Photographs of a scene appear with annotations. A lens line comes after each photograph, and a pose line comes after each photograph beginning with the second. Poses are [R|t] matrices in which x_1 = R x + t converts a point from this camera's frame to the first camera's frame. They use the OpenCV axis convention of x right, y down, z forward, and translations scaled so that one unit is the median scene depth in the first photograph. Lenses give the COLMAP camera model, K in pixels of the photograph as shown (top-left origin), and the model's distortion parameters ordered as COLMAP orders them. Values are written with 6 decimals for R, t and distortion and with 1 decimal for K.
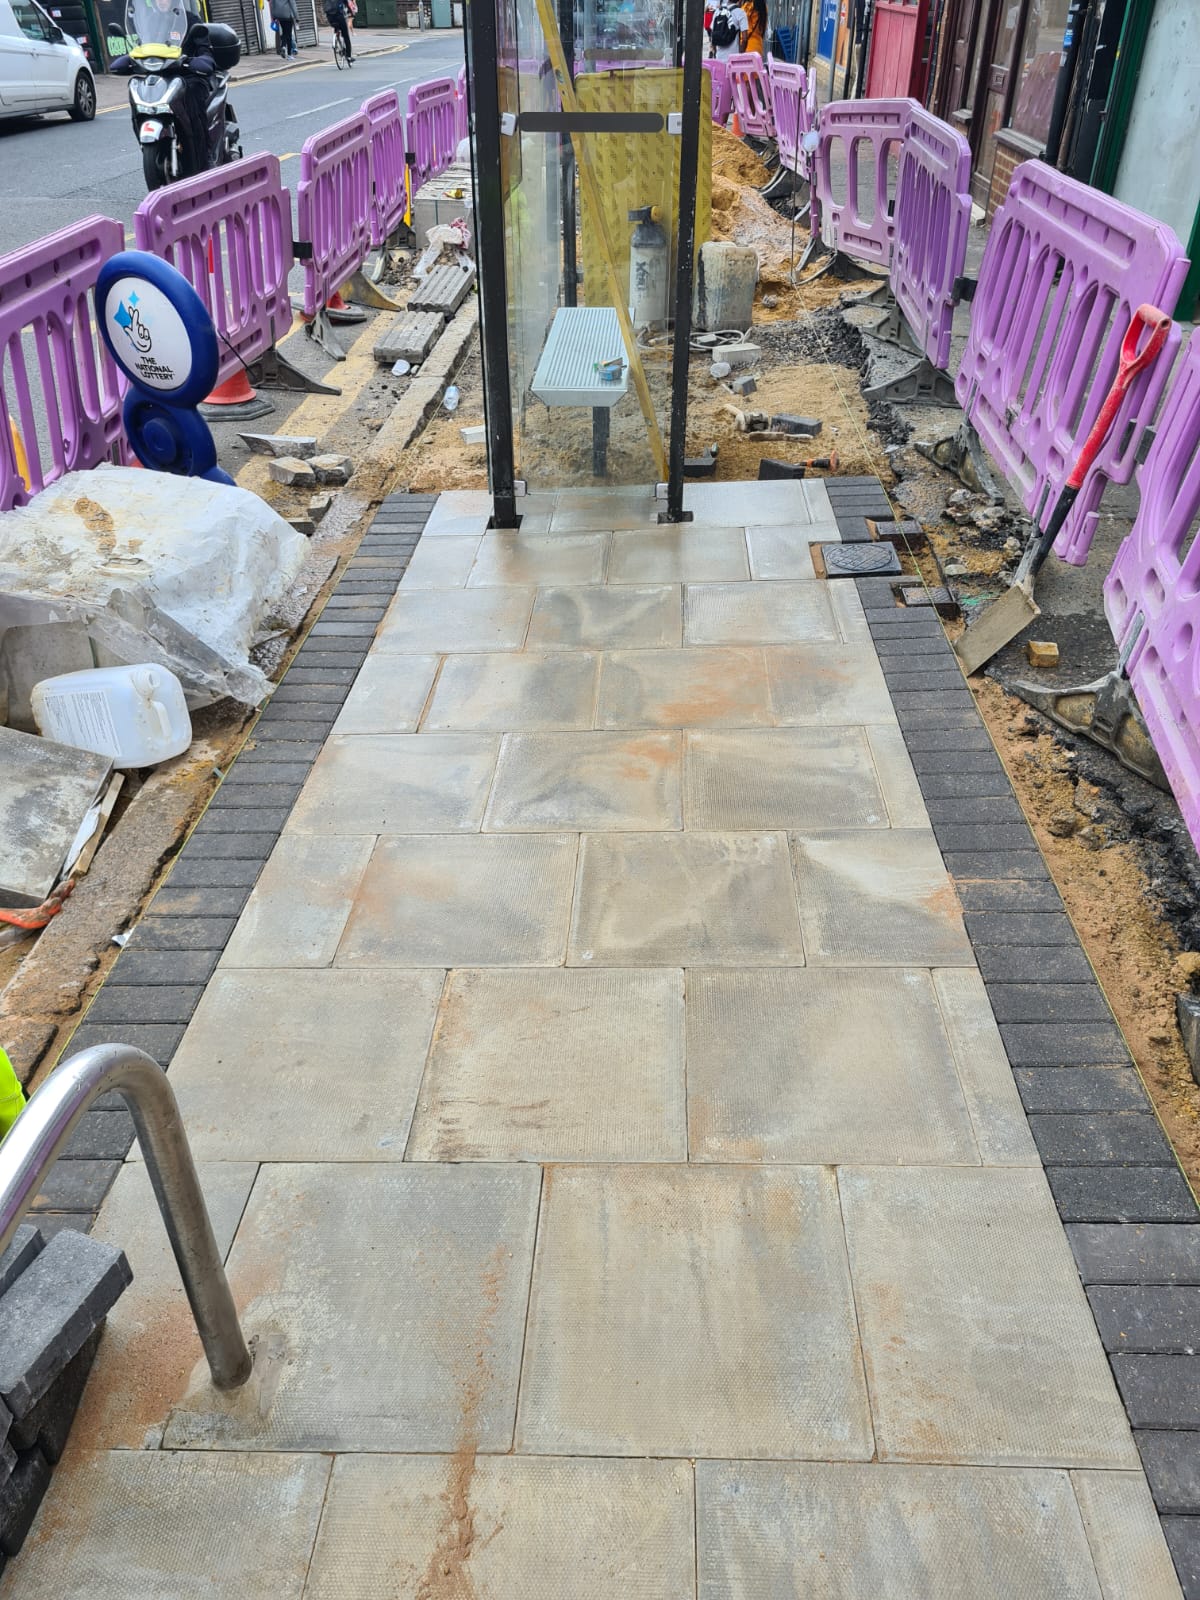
lens RADIAL K [[1186.1, 0, 594.7], [0, 1186.1, 773.8], [0, 0, 1]] dist [0.056017, -0.039782]
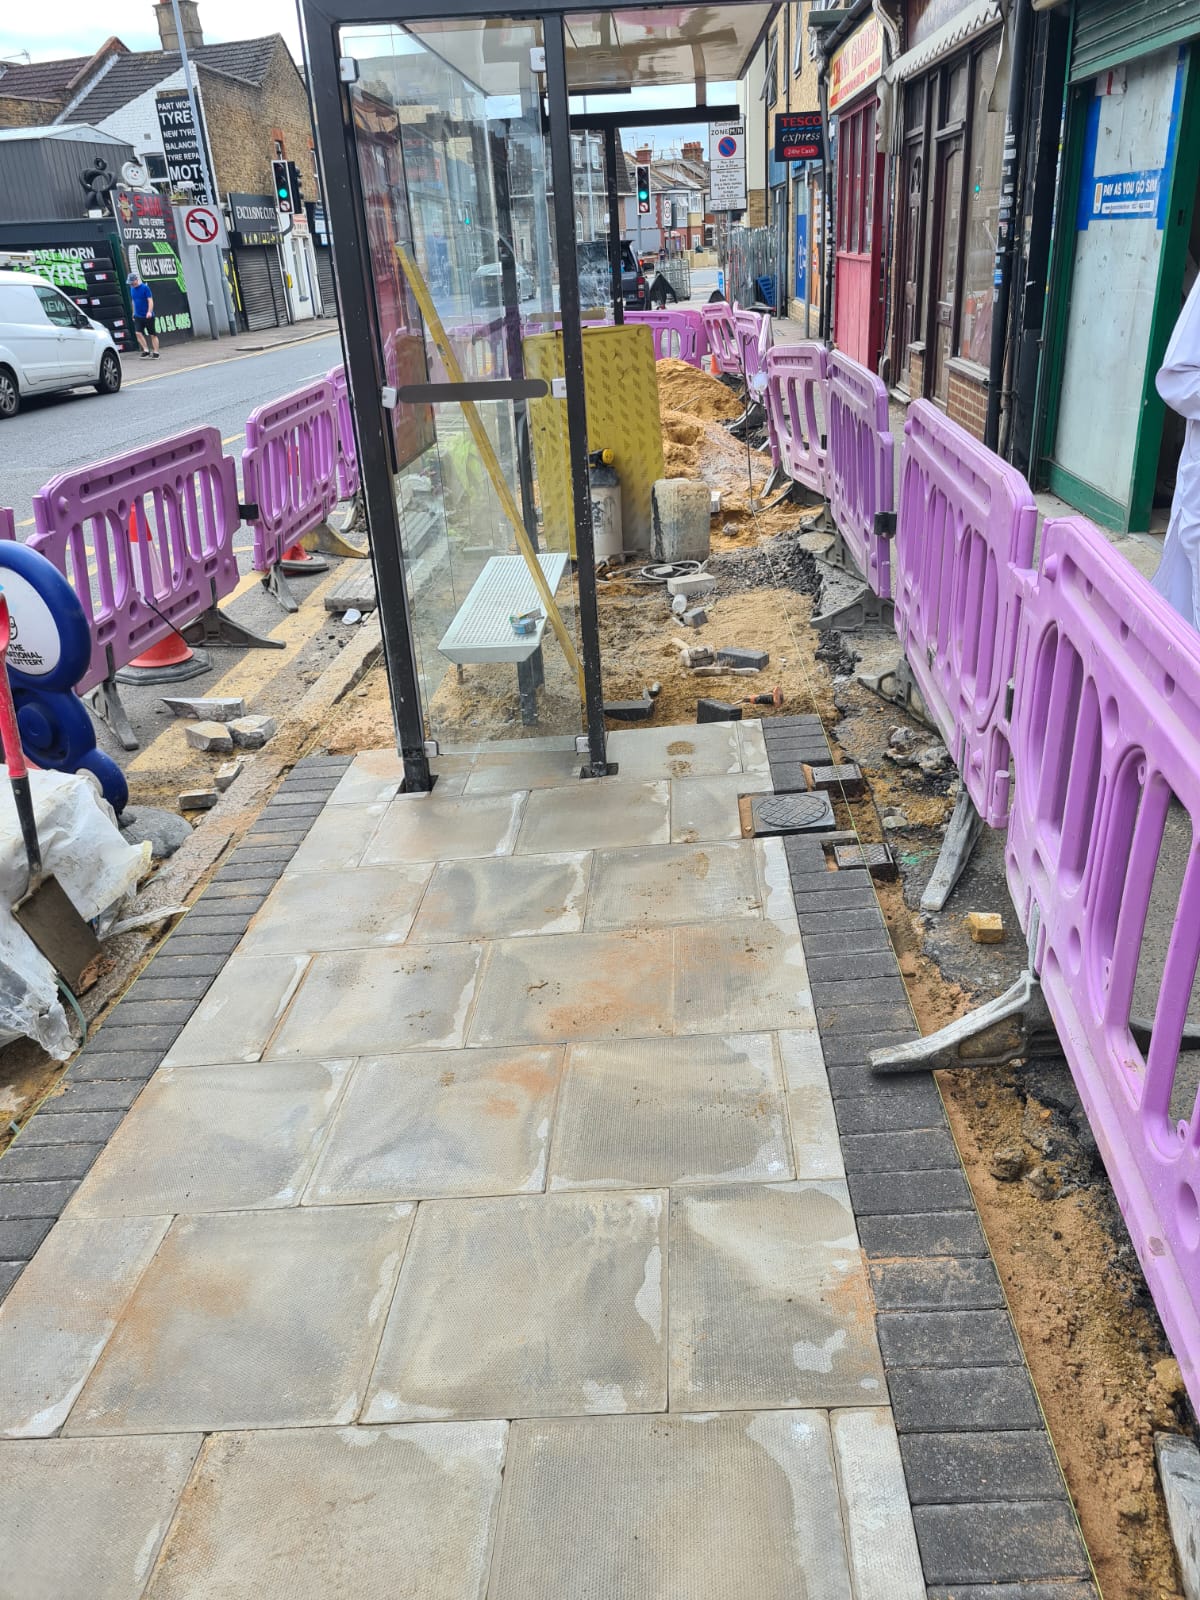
lens RADIAL K [[1186.1, 0, 594.7], [0, 1186.1, 773.8], [0, 0, 1]] dist [0.056017, -0.039782]
pose [[0.998666, -0.048229, -0.018417, 0.081020], [0.044482, 0.984918, -0.167206, -0.057350], [0.026204, 0.166164, 0.985750, 0.081303]]
